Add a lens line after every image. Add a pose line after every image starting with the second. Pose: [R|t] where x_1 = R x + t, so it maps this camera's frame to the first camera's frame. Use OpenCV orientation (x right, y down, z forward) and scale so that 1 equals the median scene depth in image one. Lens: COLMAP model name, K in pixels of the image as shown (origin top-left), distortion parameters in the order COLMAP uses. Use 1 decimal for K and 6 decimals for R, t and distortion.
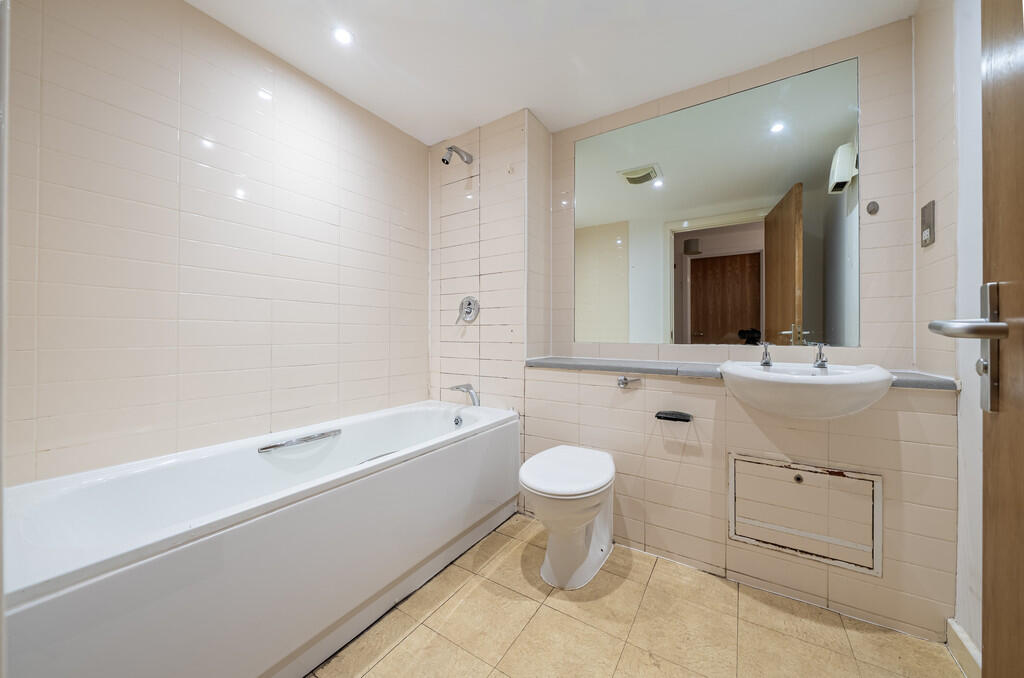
lens RADIAL K [[371.2, 0, 506.7], [0, 371.2, 332.5], [0, 0, 1]] dist [-0.007860, 0.000007]
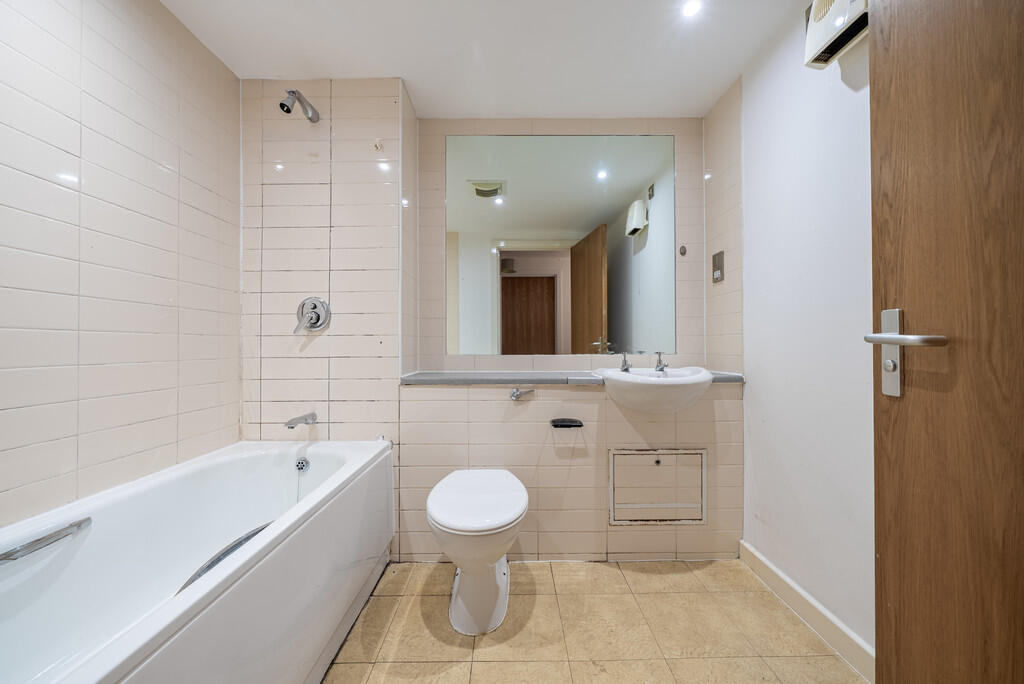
lens RADIAL K [[373.1, 0, 514.3], [0, 373.1, 342.7], [0, 0, 1]] dist [-0.008388, 0.000408]
pose [[0.830419, -0.001645, 0.557137, -0.246270], [0.004463, 0.999983, -0.003701, 0.000556], [-0.557122, 0.005560, 0.830412, 0.189670]]
